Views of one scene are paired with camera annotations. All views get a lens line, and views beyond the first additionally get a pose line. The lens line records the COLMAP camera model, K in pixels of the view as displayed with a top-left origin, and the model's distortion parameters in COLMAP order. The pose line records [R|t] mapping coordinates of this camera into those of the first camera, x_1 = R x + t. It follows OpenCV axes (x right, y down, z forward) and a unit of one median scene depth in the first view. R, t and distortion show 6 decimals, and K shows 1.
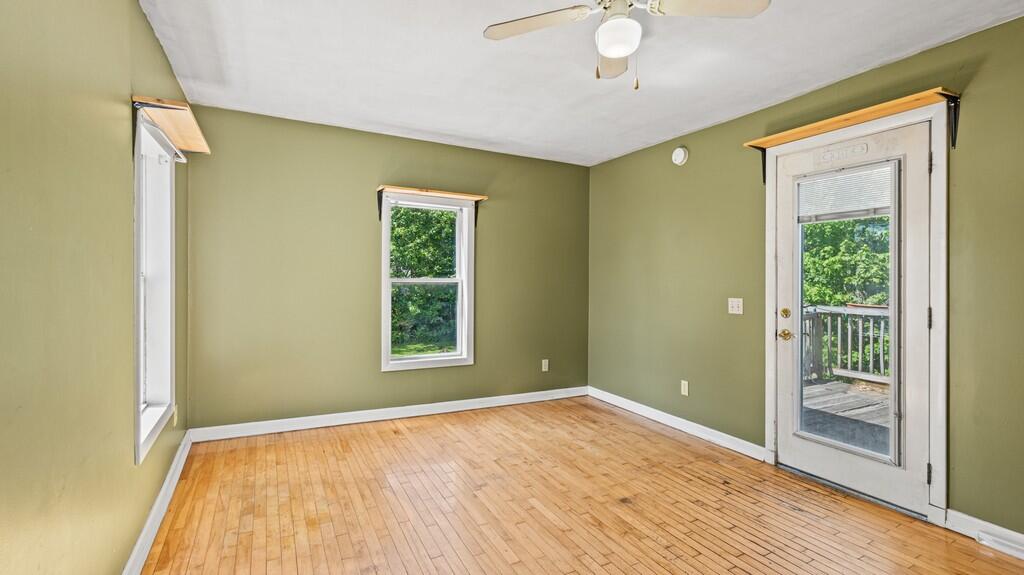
lens RADIAL K [[470.4, 0, 517.6], [0, 470.4, 291.4], [0, 0, 1]] dist [-0.000716, -0.000136]
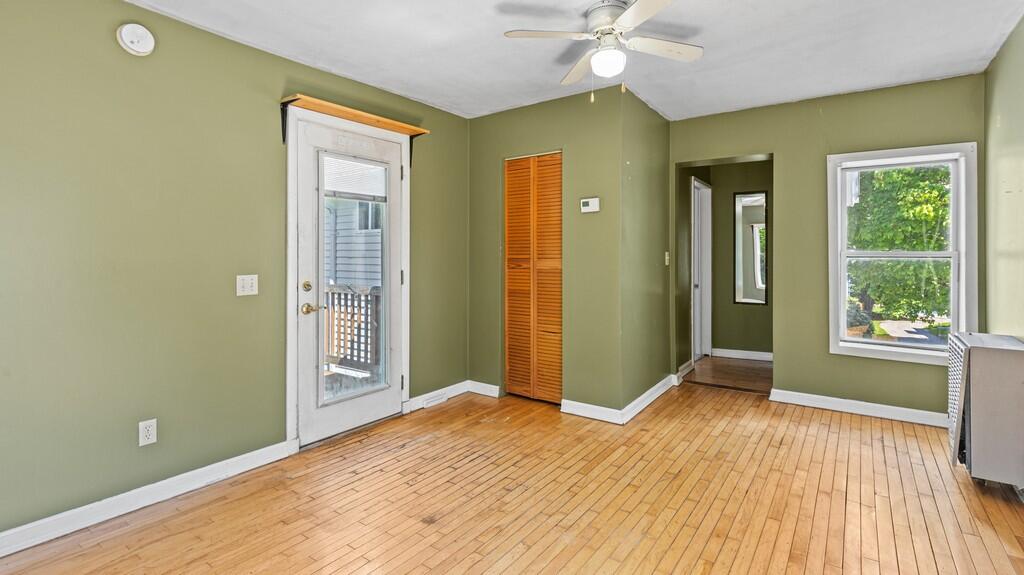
lens RADIAL K [[486.4, 0, 509.4], [0, 486.4, 258.4], [0, 0, 1]] dist [0.001804, 0.000087]
pose [[-0.442893, -0.004864, 0.896562, -0.551161], [0.033356, 0.999204, 0.021898, -0.020193], [-0.895954, 0.039604, -0.442378, 1.159354]]
